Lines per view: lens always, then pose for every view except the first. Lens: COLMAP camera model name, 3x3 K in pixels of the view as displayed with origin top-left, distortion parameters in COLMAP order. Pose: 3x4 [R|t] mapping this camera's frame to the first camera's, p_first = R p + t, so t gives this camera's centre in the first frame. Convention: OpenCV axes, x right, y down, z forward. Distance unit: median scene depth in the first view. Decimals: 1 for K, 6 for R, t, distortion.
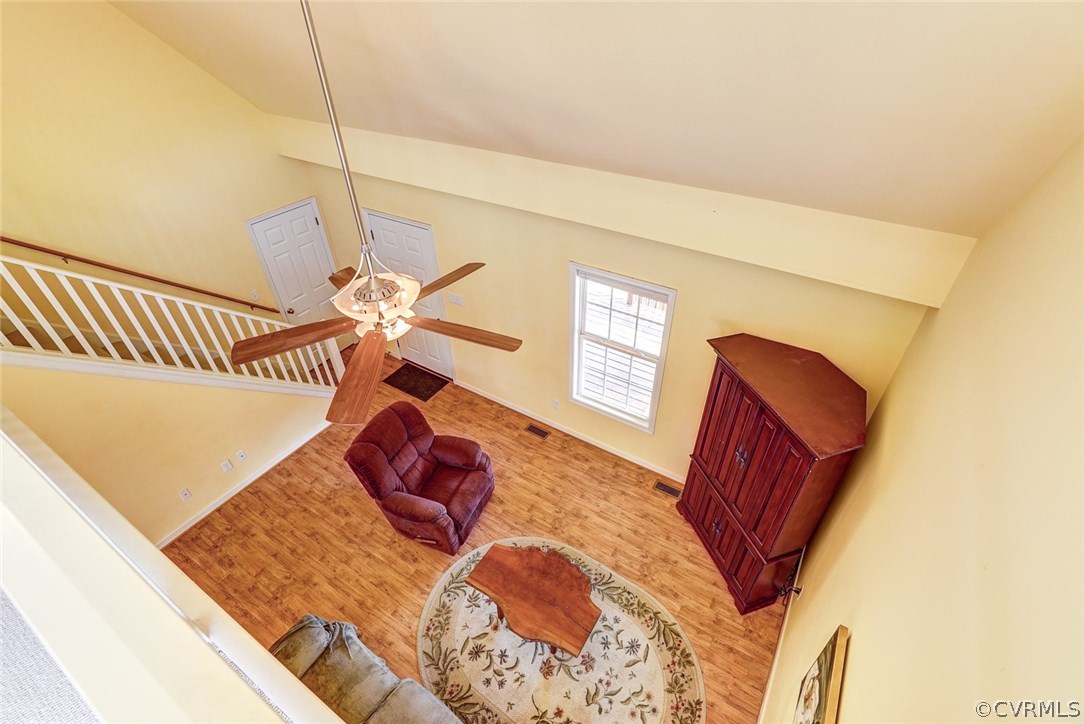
lens RADIAL K [[495.7, 0, 549.7], [0, 495.7, 372.7], [0, 0, 1]] dist [-0.019467, 0.003139]
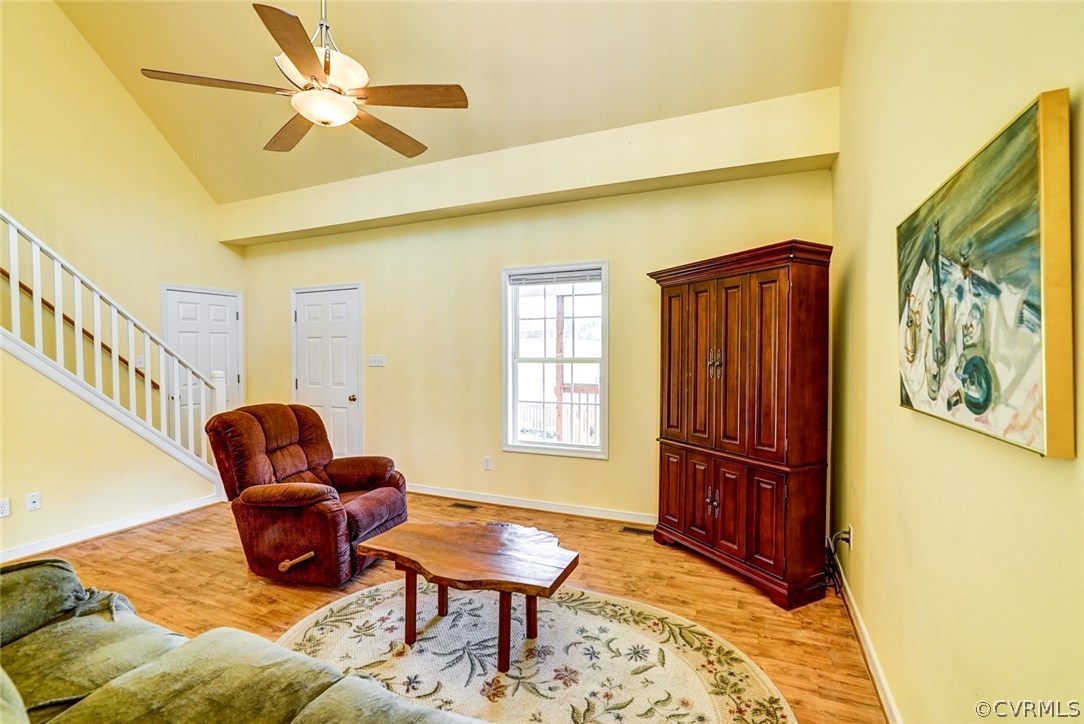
lens RADIAL K [[495.7, 0, 534.8], [0, 495.7, 365.6], [0, 0, 1]] dist [-0.019467, 0.003139]
pose [[0.990487, 0.004394, 0.137534, -0.035902], [0.078314, 0.803832, -0.589679, 0.617636], [-0.113145, 0.594841, 0.795841, 0.339052]]
